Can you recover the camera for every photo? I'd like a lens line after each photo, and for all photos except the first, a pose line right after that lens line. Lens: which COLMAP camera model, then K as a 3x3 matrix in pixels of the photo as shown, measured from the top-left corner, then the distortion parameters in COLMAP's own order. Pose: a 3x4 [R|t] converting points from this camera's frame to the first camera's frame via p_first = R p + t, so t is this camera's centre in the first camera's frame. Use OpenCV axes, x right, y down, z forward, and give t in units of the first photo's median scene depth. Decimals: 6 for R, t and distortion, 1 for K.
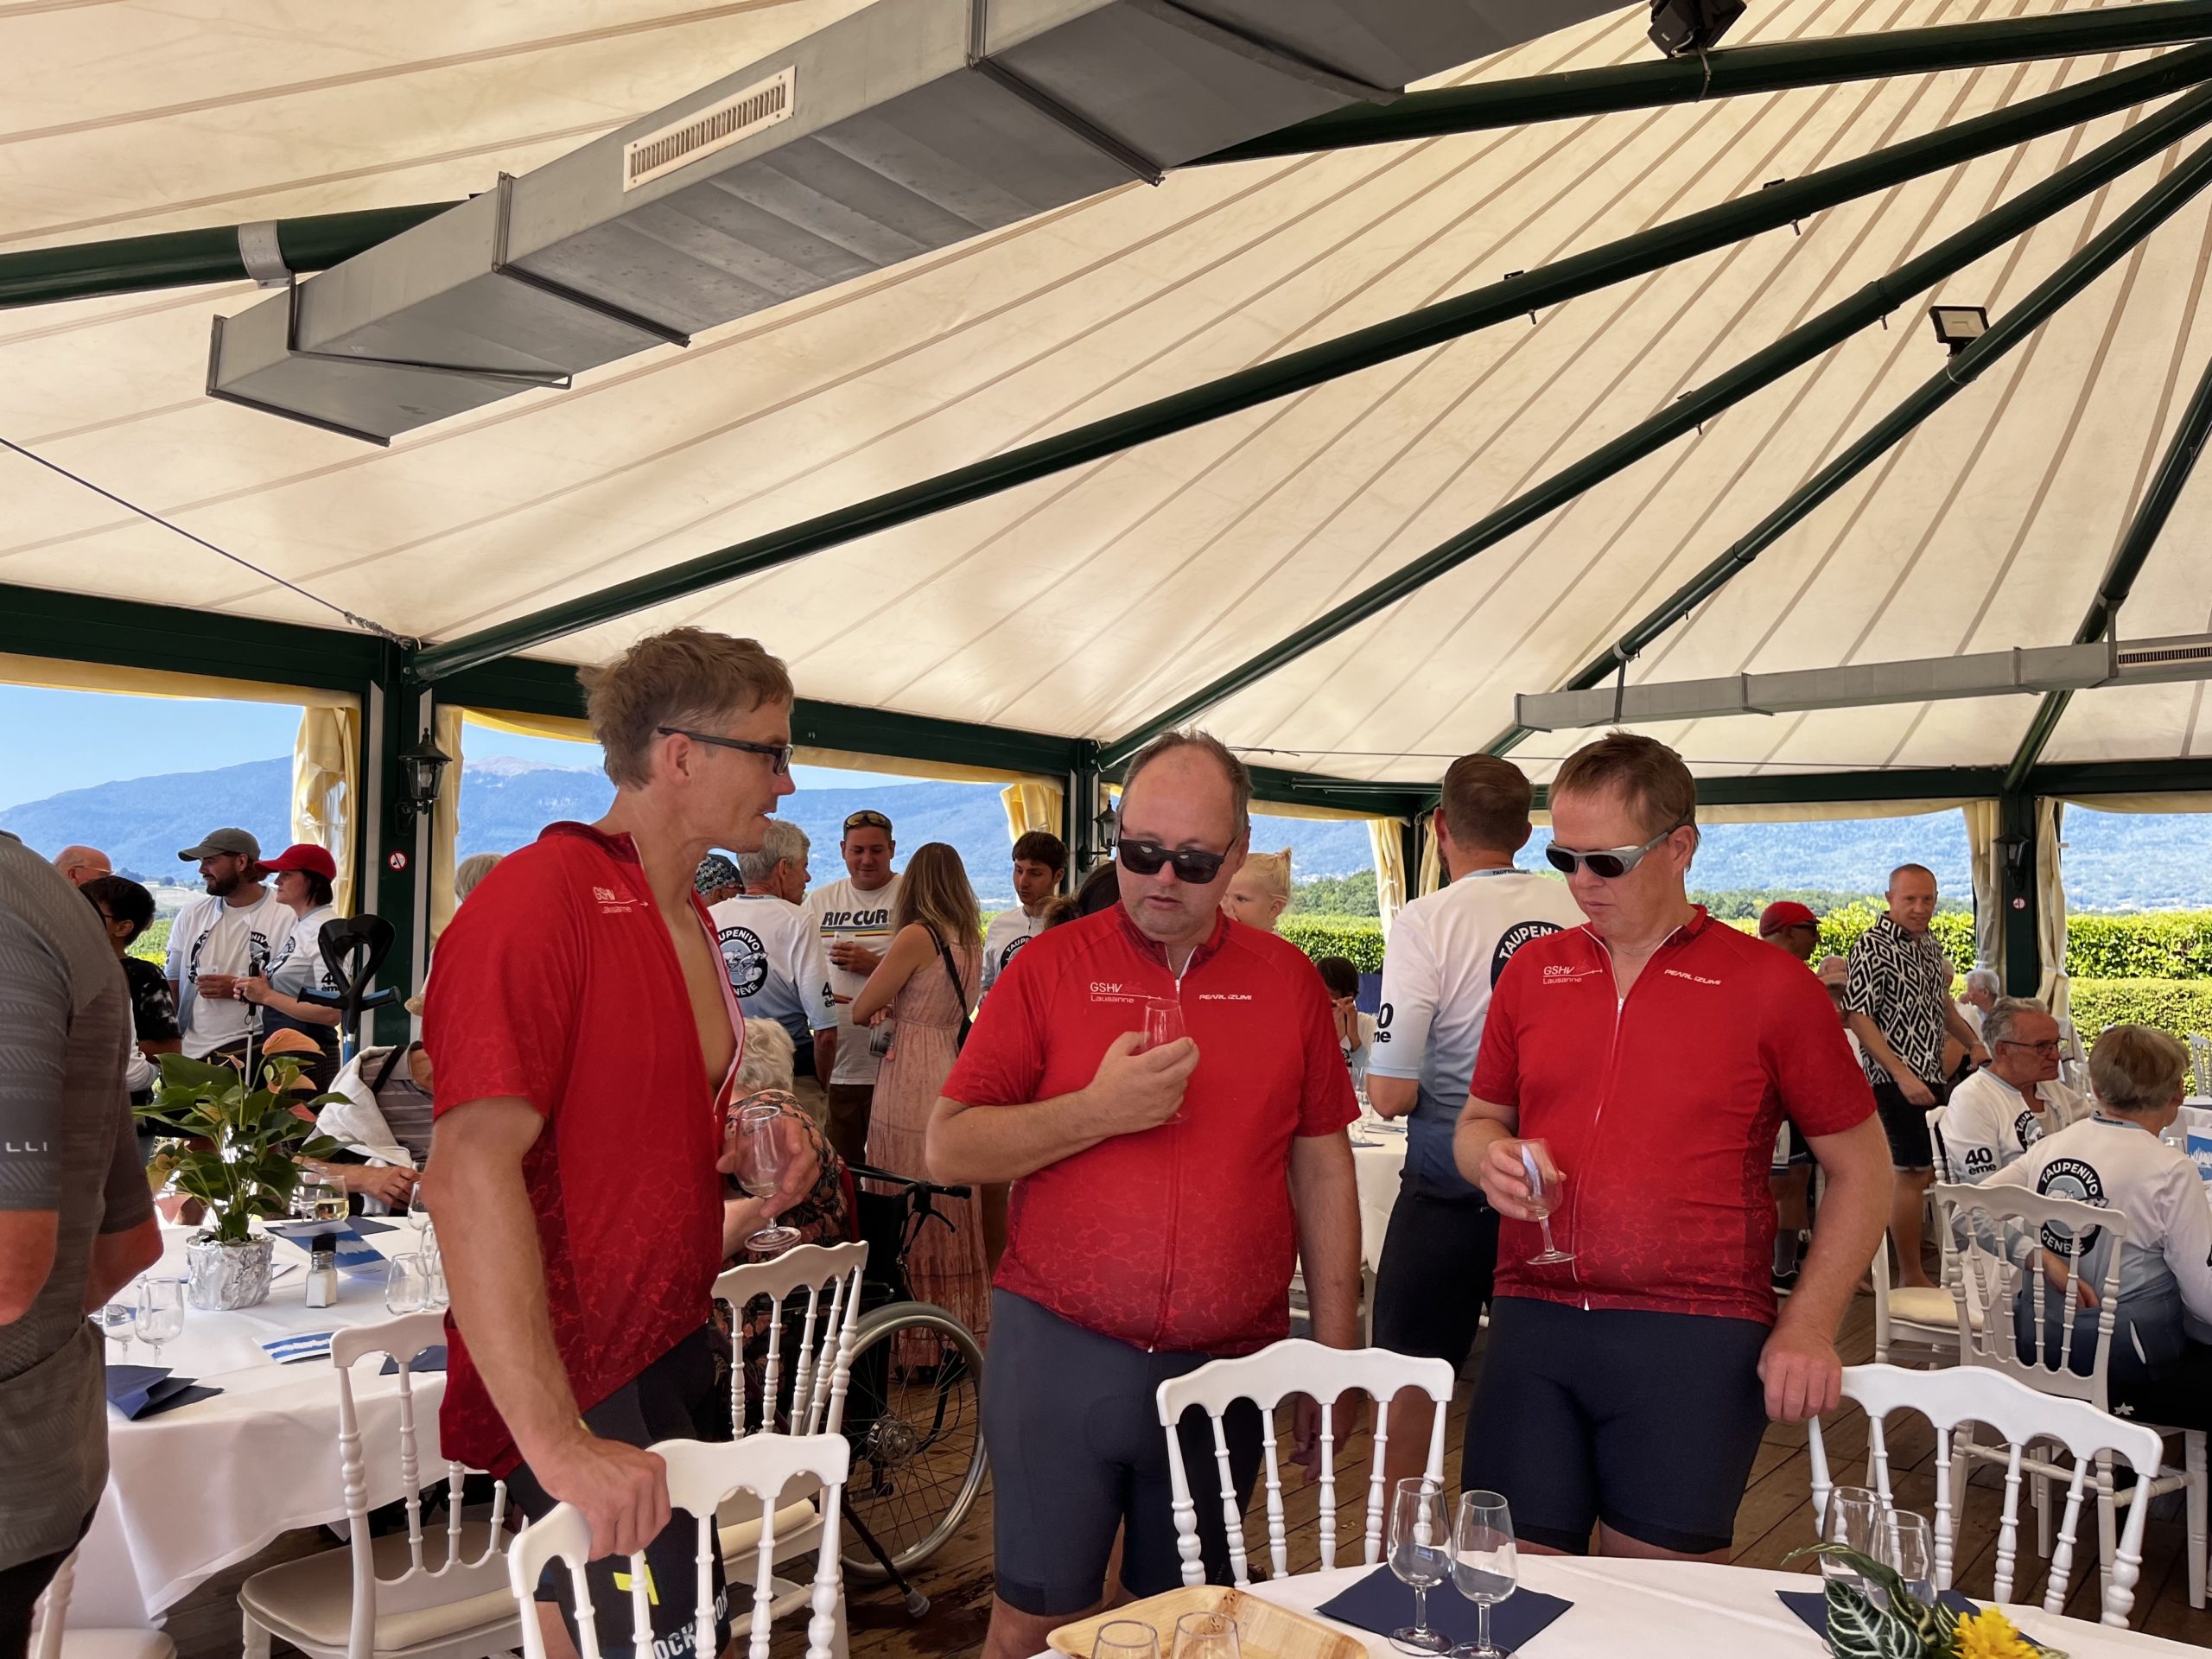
lens RADIAL K [[1682.3, 0, 1106.0], [0, 1682.3, 829.5], [0, 0, 1]] dist [0.071243, -0.089813]
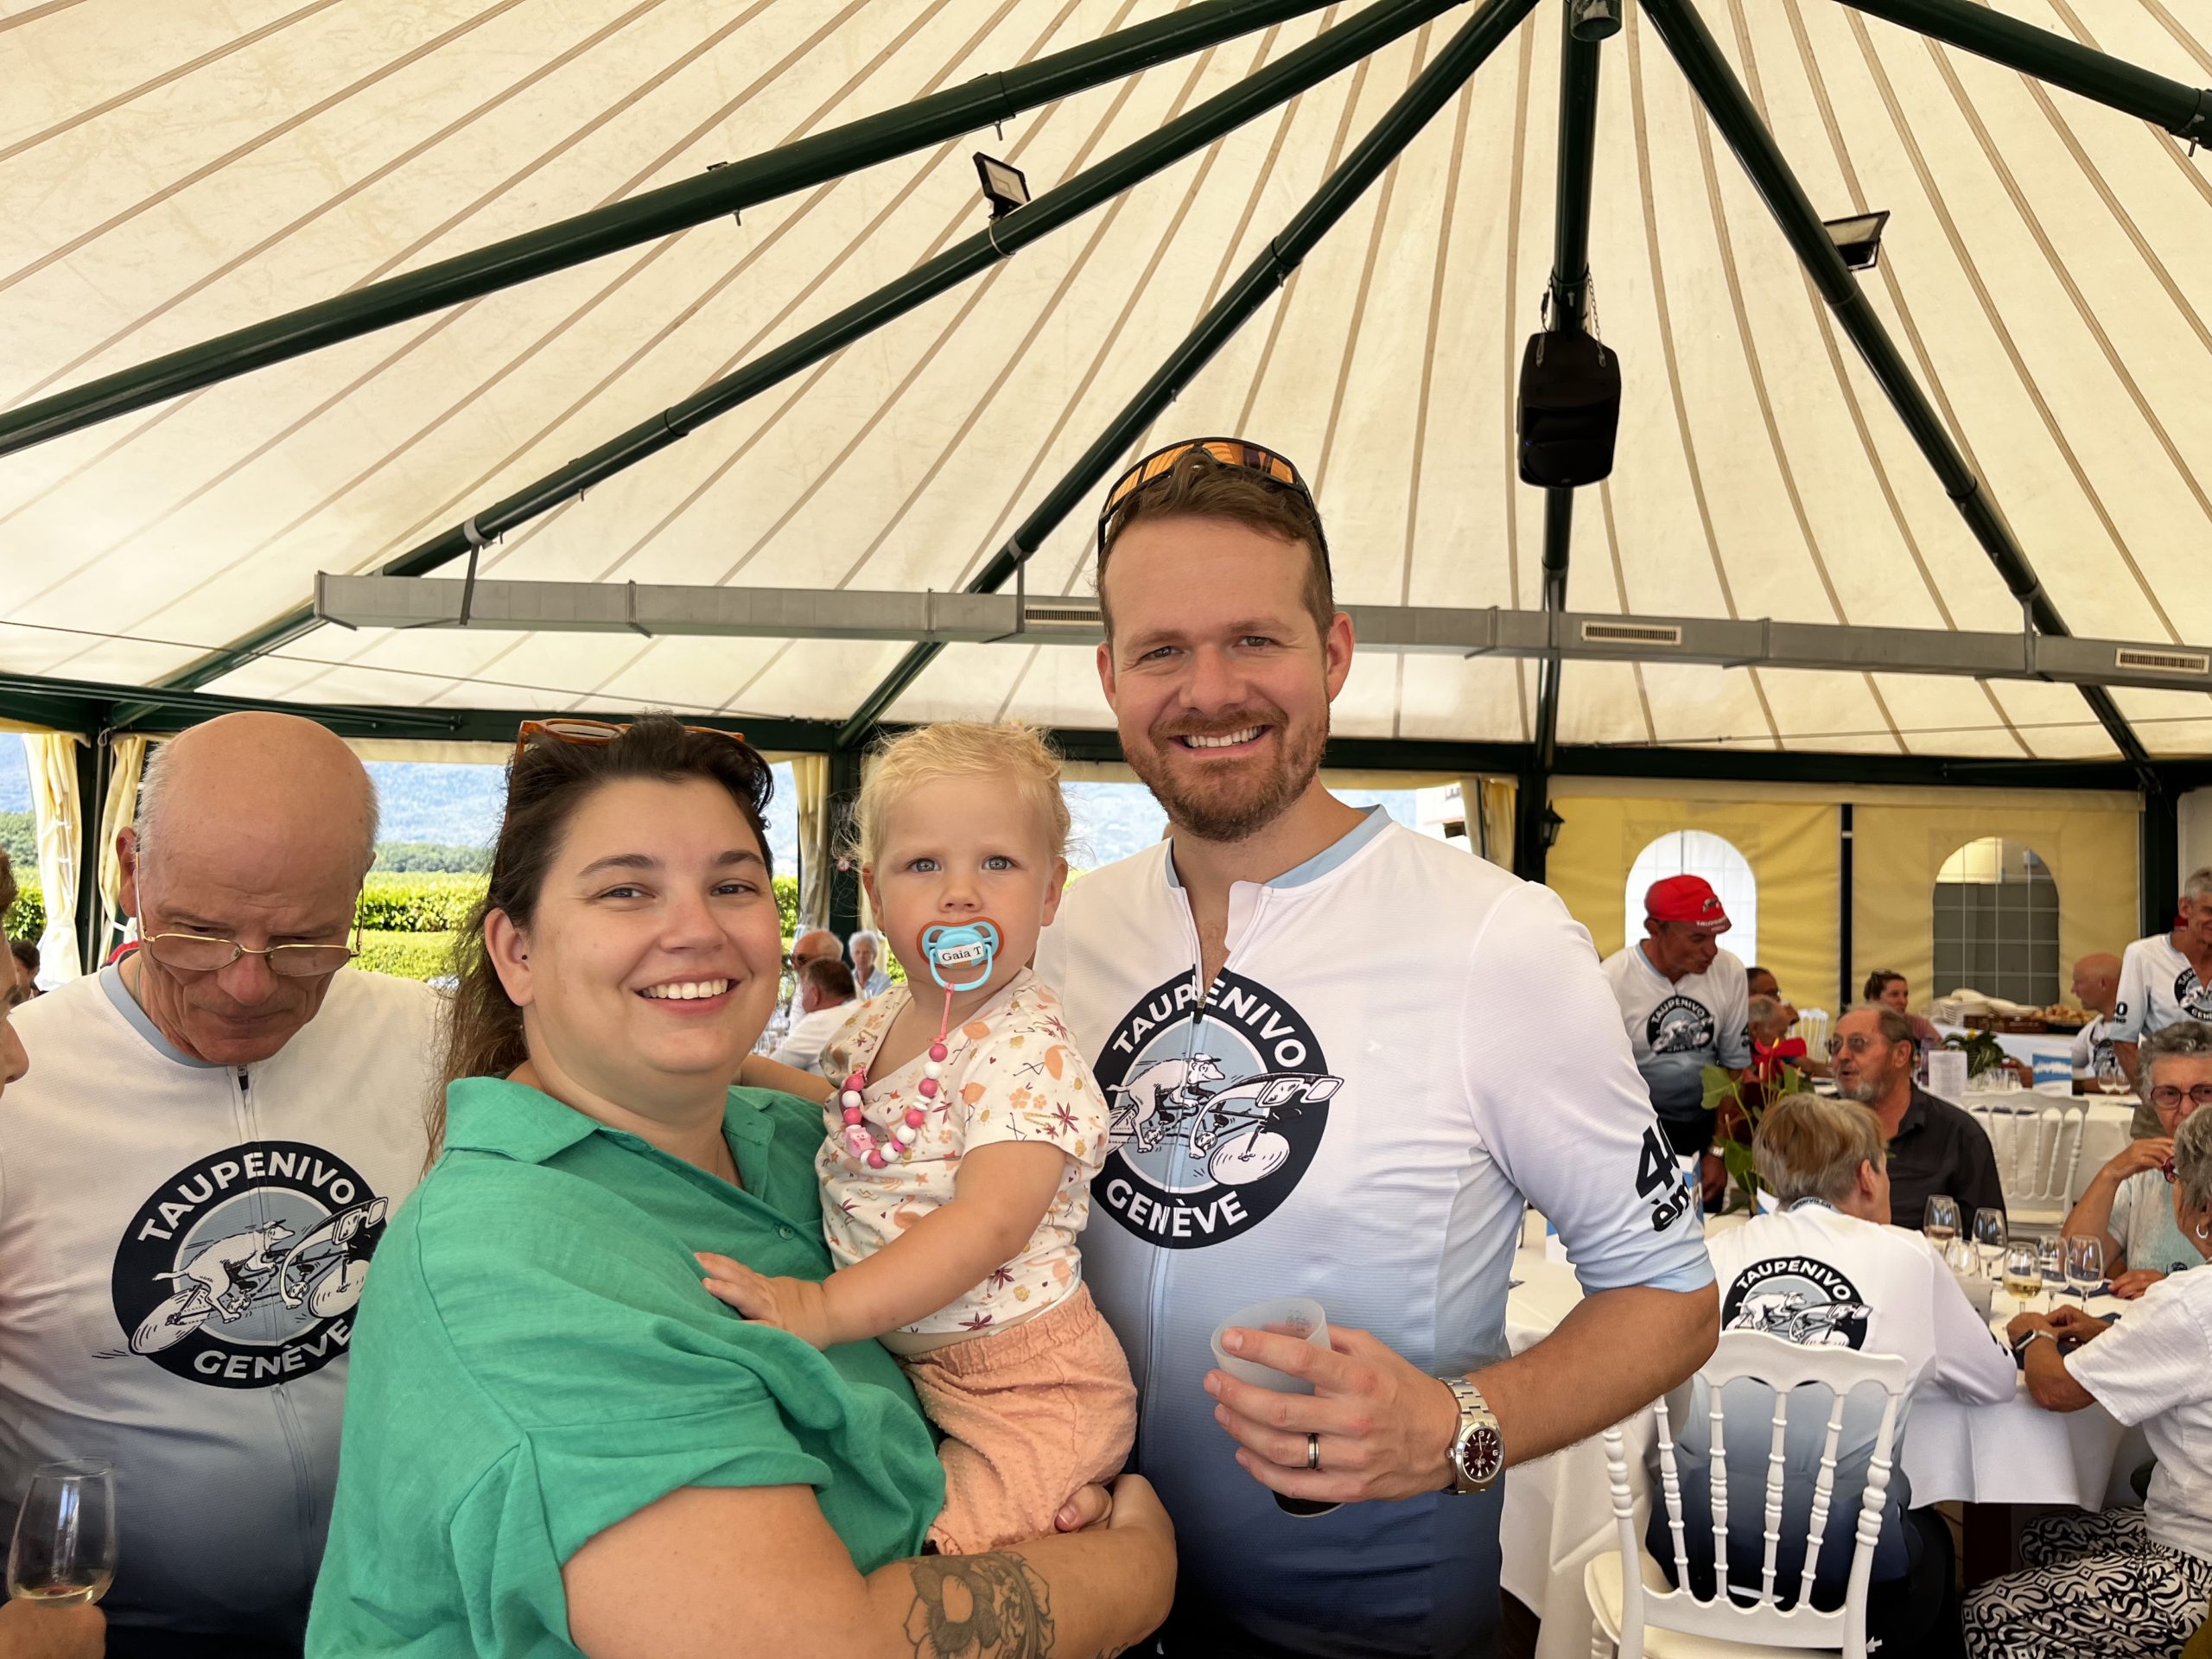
lens RADIAL K [[1682.3, 0, 1106.0], [0, 1682.3, 829.5], [0, 0, 1]] dist [0.071243, -0.089813]
pose [[0.713830, 0.030991, 0.699633, -0.032381], [-0.049823, 0.998736, 0.006595, 0.012530], [-0.698544, -0.039565, 0.714472, 0.280943]]
